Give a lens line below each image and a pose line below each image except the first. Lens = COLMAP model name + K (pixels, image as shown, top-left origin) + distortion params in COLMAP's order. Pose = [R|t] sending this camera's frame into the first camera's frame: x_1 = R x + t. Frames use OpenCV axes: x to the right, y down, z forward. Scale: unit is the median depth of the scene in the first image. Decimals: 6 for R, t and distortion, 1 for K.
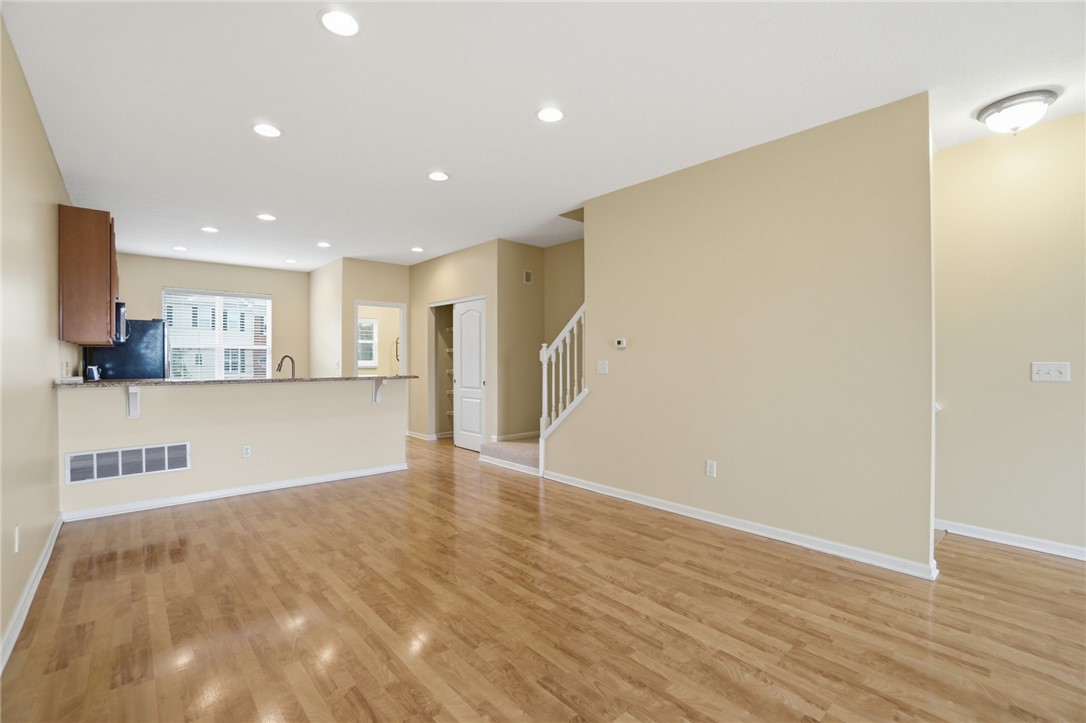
lens RADIAL K [[483.5, 0, 537.4], [0, 483.5, 357.3], [0, 0, 1]] dist [-0.064483, 0.023687]
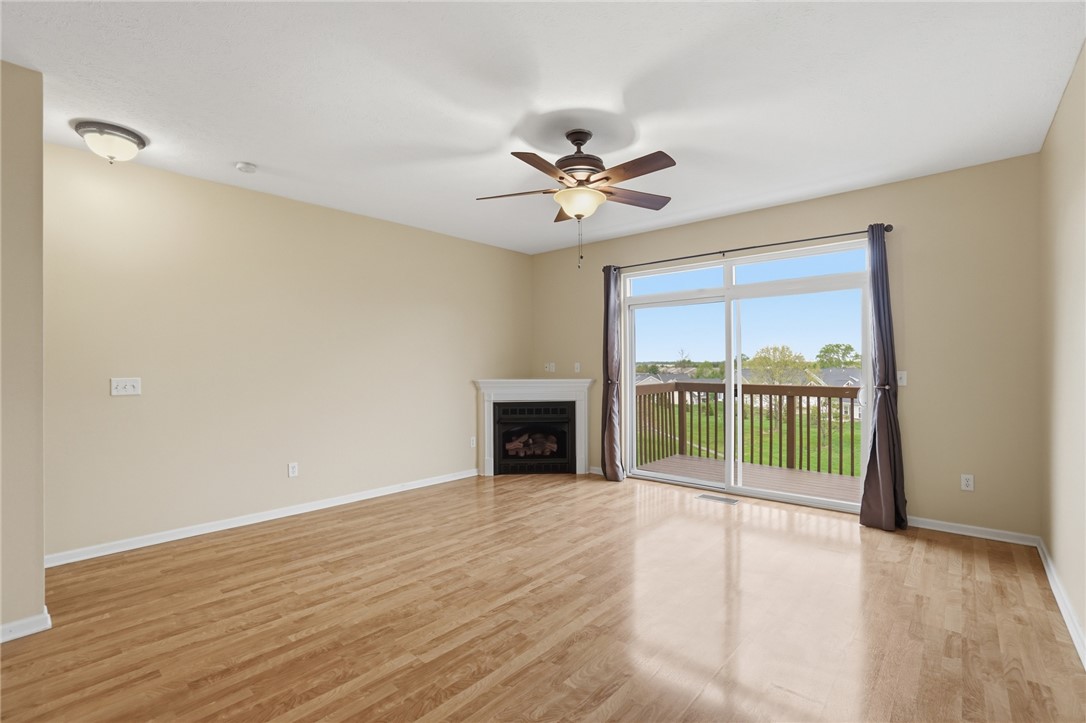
lens RADIAL K [[491.8, 0, 535.8], [0, 491.8, 357.4], [0, 0, 1]] dist [-0.067444, 0.023863]
pose [[-0.111624, 0.015871, 0.993624, -0.137806], [0.001456, 0.999874, -0.015807, -0.020061], [-0.993749, -0.000318, -0.111633, 0.160556]]
